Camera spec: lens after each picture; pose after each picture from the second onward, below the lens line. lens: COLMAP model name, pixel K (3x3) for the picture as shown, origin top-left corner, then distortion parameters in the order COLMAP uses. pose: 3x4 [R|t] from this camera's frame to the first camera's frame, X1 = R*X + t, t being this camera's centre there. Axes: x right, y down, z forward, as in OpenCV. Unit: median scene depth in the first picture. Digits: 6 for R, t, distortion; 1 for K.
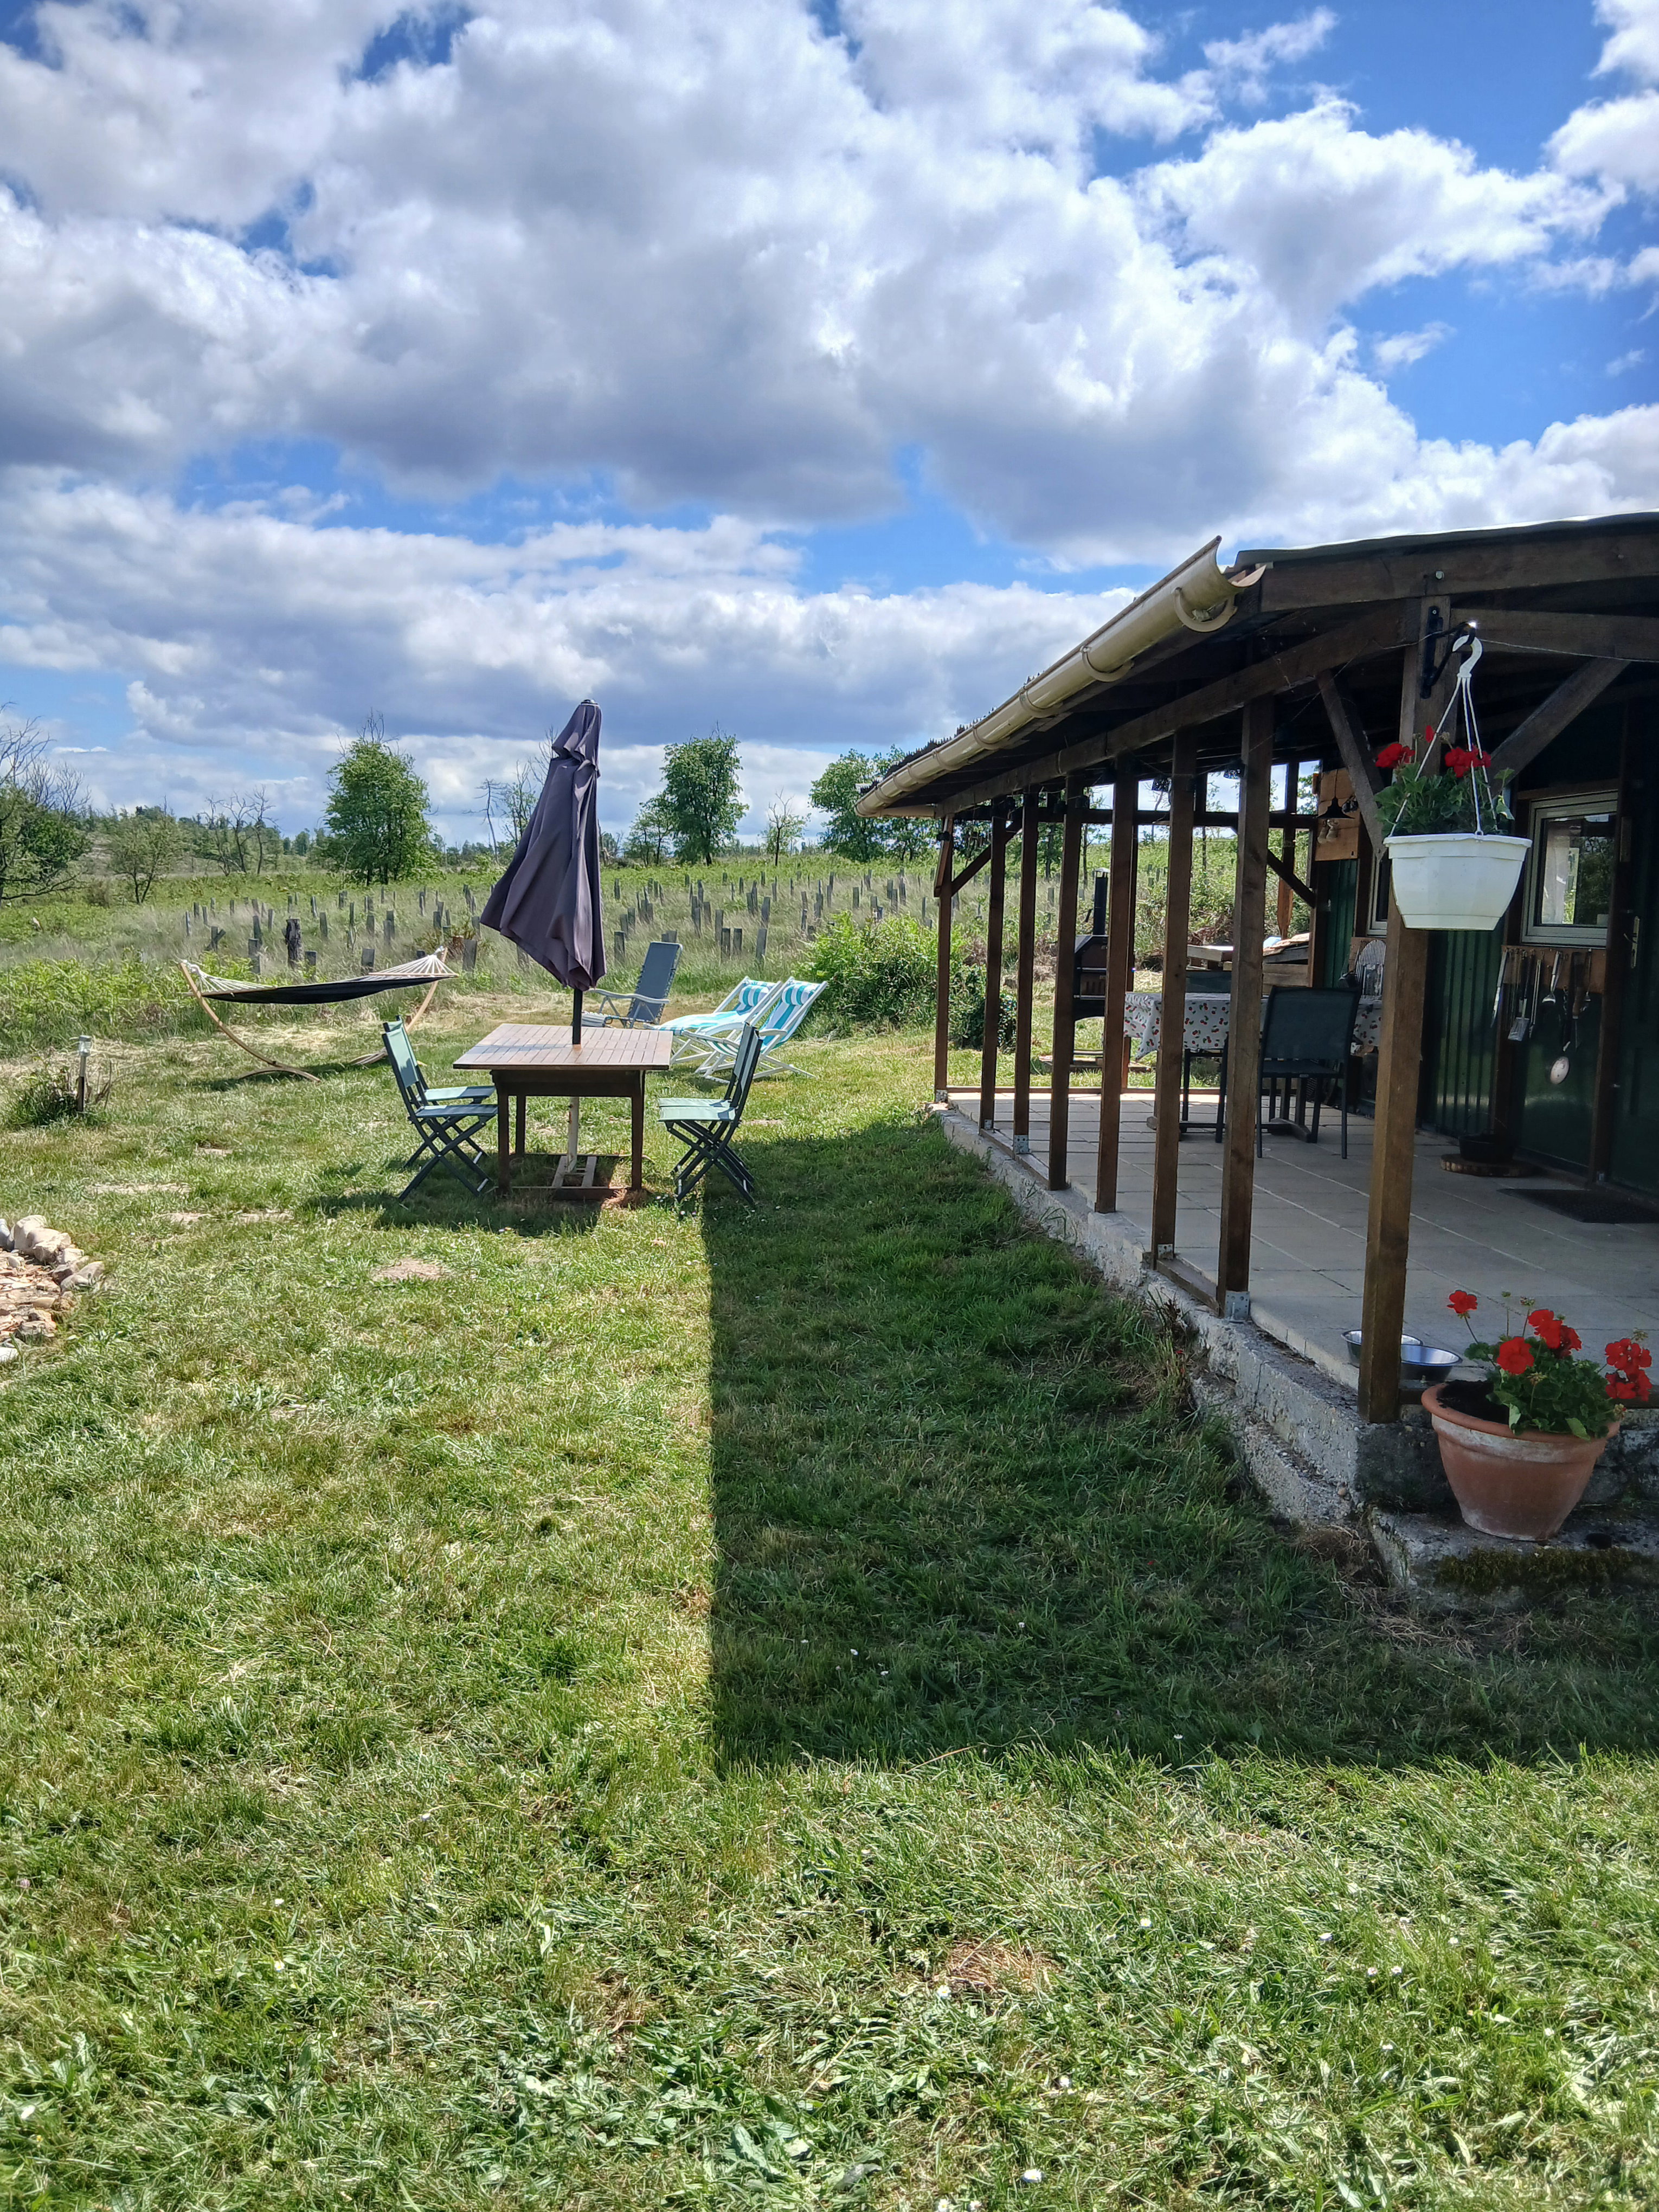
lens RADIAL K [[1695.3, 0, 868.9], [0, 1695.3, 1129.4], [0, 0, 1]] dist [0.113646, -0.208152]
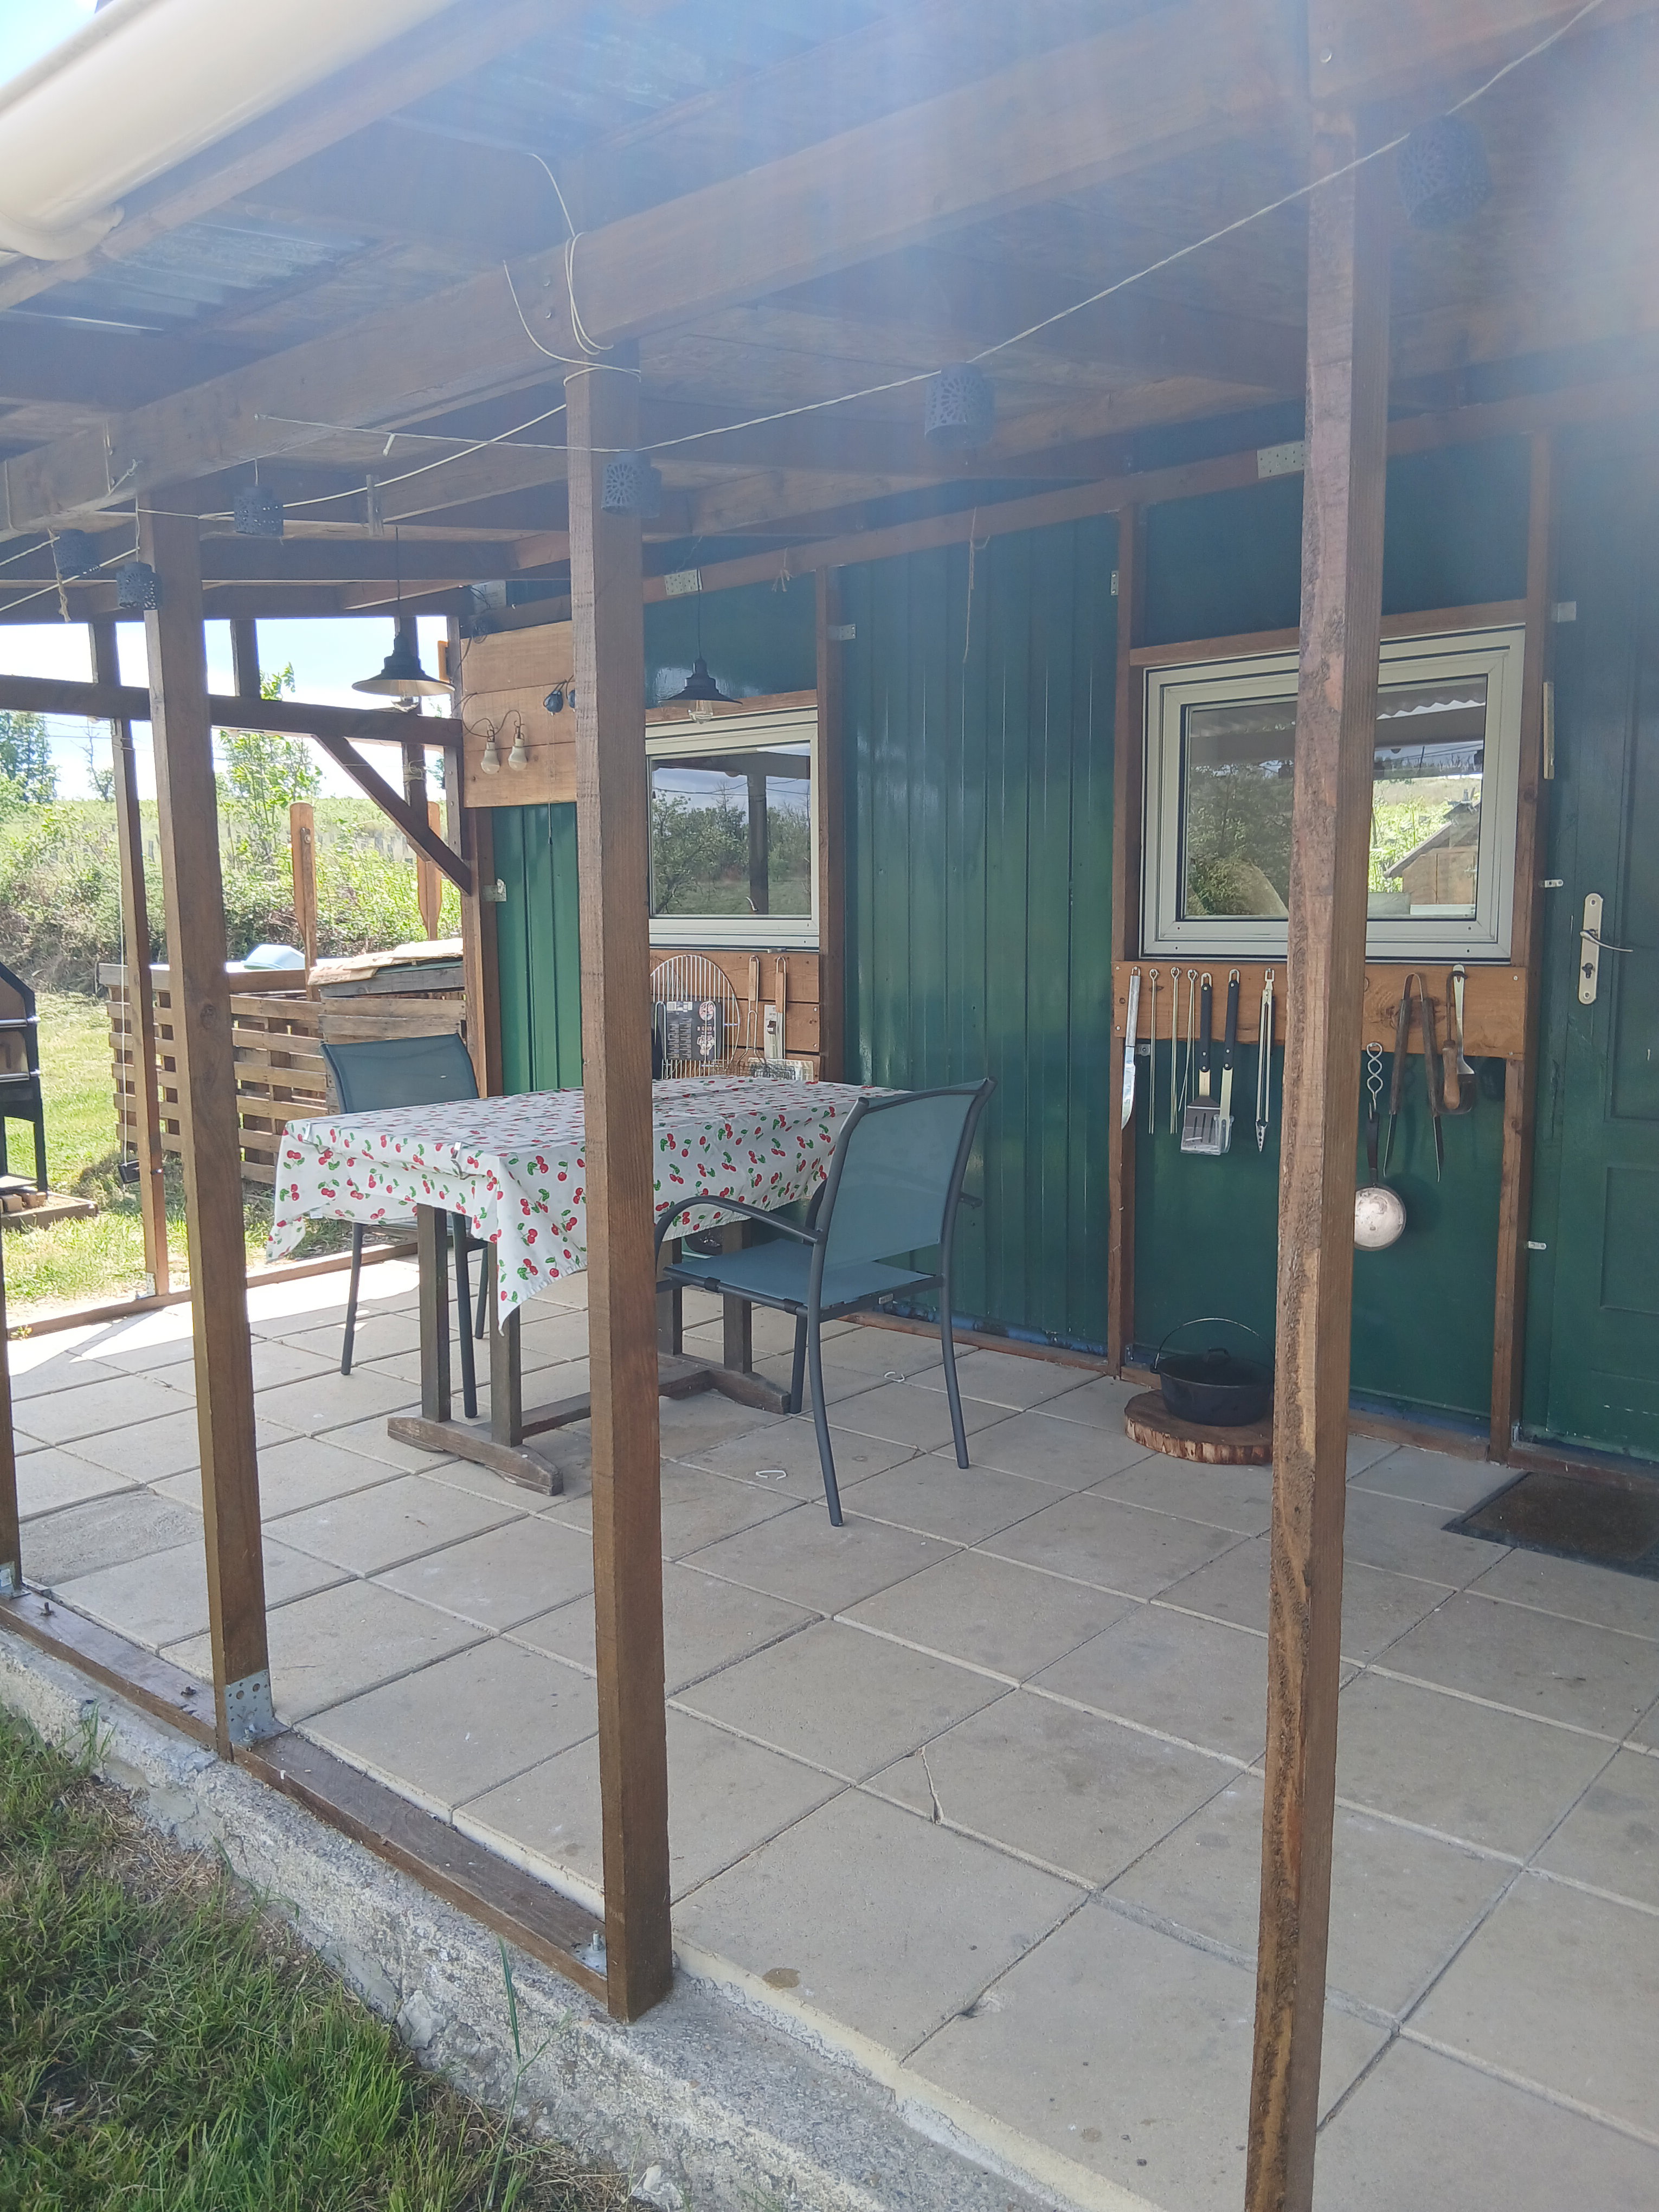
lens RADIAL K [[1711.1, 0, 842.3], [0, 1711.1, 1093.3], [0, 0, 1]] dist [0.128180, -0.266851]
pose [[0.735384, -0.120101, 0.666923, -0.028294], [0.122358, 0.991526, 0.043637, -0.114175], [-0.666512, 0.049513, 0.743848, 0.773560]]
